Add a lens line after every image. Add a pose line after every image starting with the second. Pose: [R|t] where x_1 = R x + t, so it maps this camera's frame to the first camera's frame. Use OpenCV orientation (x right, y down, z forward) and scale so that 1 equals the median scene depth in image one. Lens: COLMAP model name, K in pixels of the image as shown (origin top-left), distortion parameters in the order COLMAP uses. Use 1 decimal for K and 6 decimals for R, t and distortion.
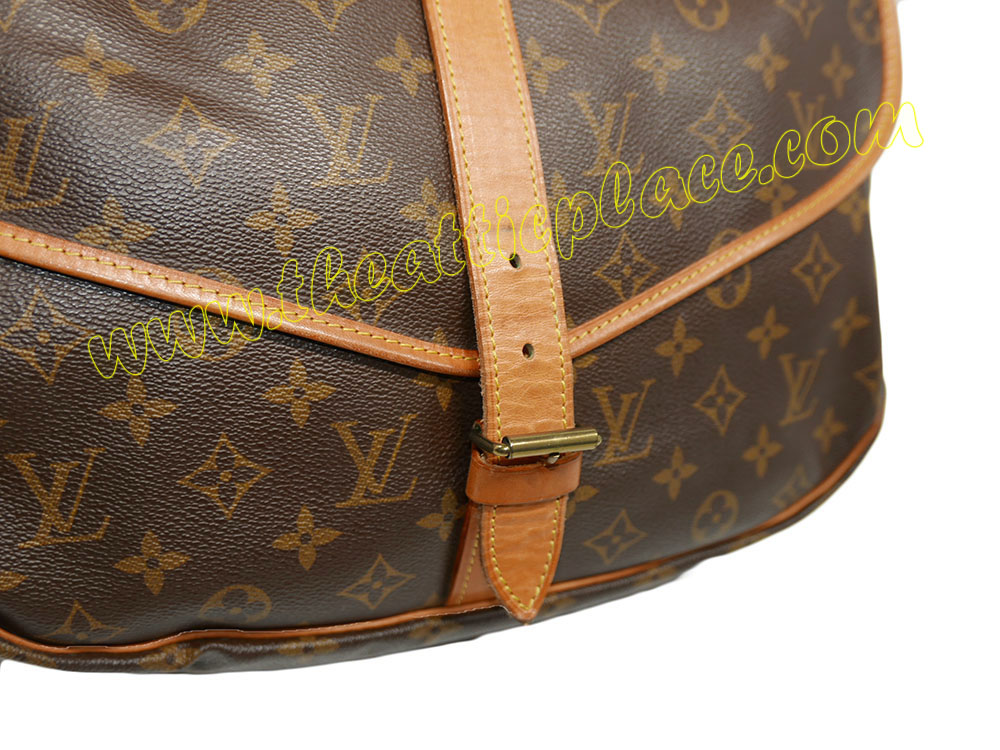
lens RADIAL K [[1101.2, 0, 395.9], [0, 1101.2, 376.1], [0, 0, 1]] dist [0.086679, 0.002434]
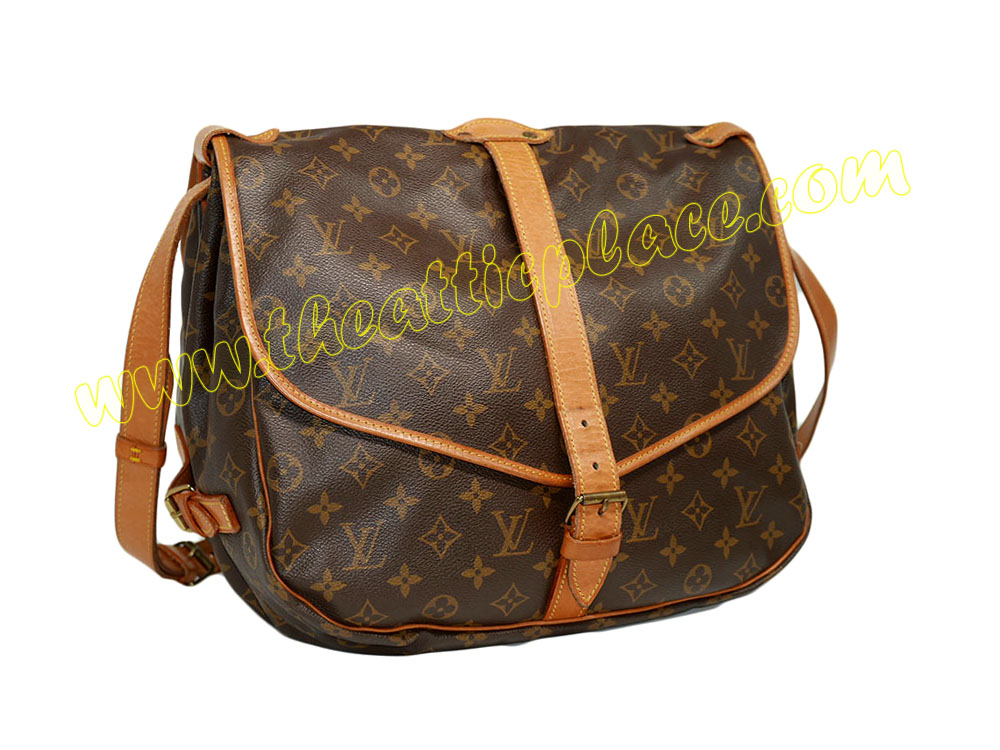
lens RADIAL K [[1572.5, 0, 500.0], [0, 1572.5, 375.0], [0, 0, 1]] dist [0.181141, 0.015834]
pose [[0.996824, 0.003158, 0.079572, -0.243452], [0.008358, 0.989547, -0.143968, 0.187339], [-0.079195, 0.144176, 0.986378, -1.640924]]
